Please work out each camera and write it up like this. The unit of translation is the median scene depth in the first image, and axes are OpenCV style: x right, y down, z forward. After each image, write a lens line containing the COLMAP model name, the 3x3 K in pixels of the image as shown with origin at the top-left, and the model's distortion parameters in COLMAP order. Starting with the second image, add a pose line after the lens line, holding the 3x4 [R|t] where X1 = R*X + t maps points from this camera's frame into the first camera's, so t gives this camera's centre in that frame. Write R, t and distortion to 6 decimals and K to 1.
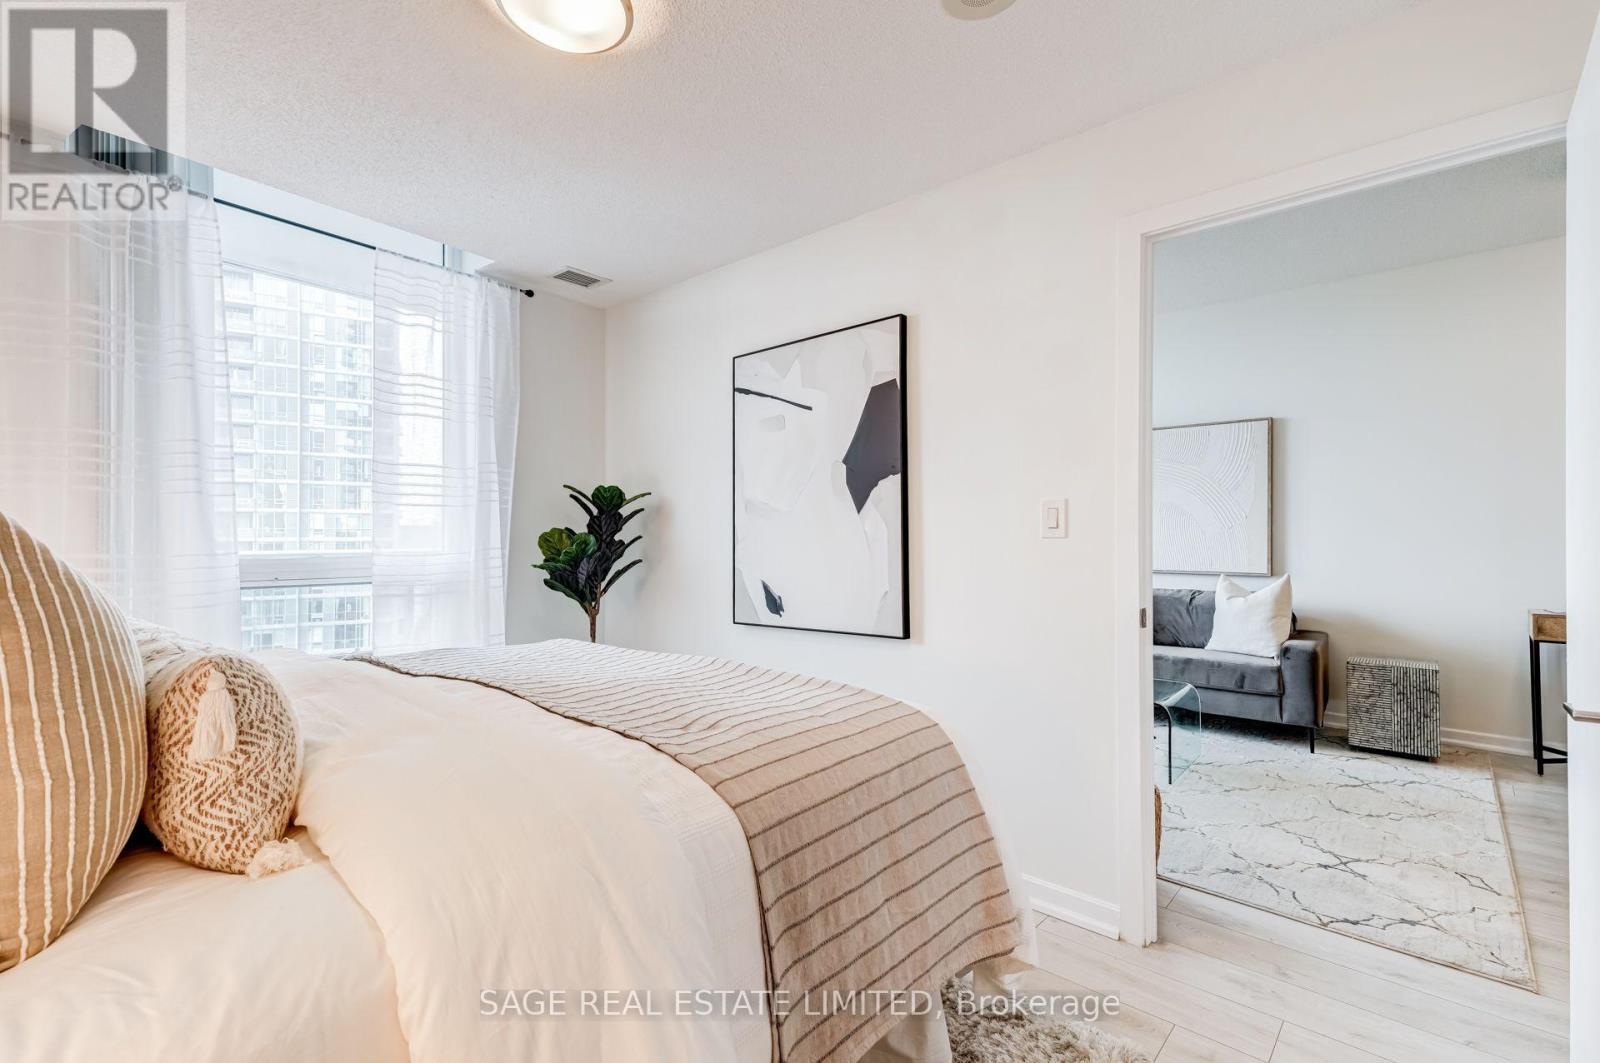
lens RADIAL K [[721.4, 0, 798.7], [0, 721.4, 538.1], [0, 0, 1]] dist [0.023681, 0.000014]
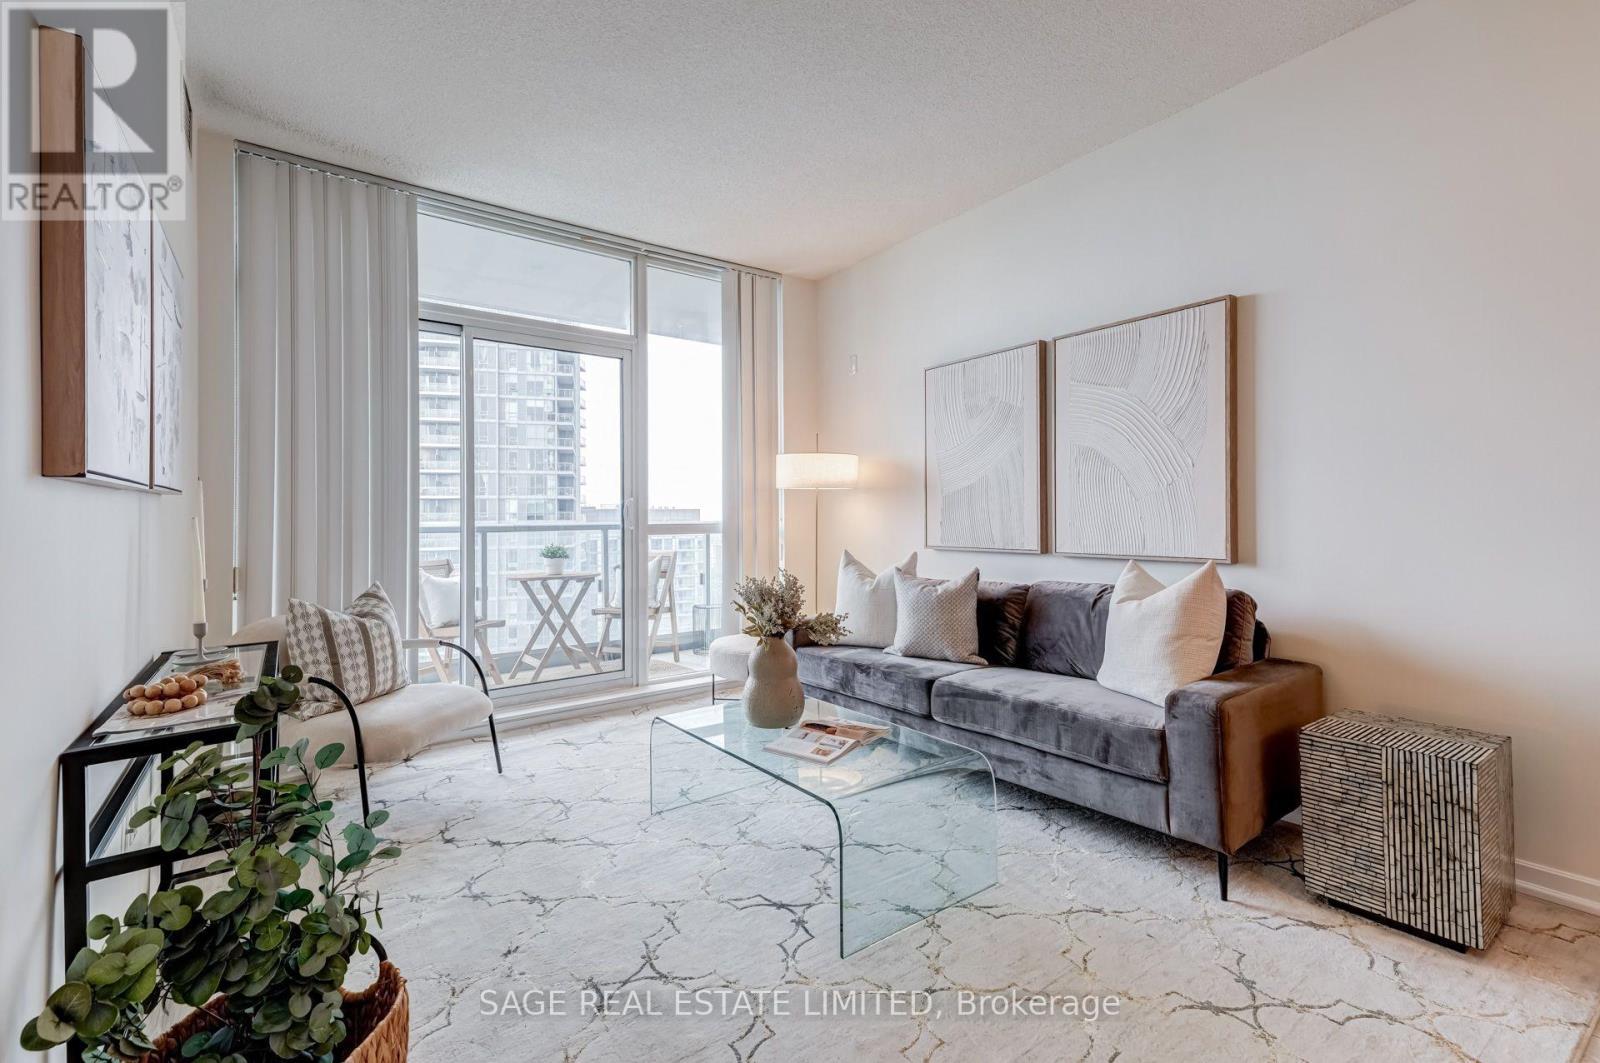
lens RADIAL K [[719.2, 0, 796.2], [0, 719.2, 516.5], [0, 0, 1]] dist [0.018055, -0.000196]
pose [[0.973152, -0.011553, -0.229873, 0.480522], [0.011135, 0.999933, -0.003115, 0.014188], [0.229894, 0.000471, 0.973216, 0.382024]]
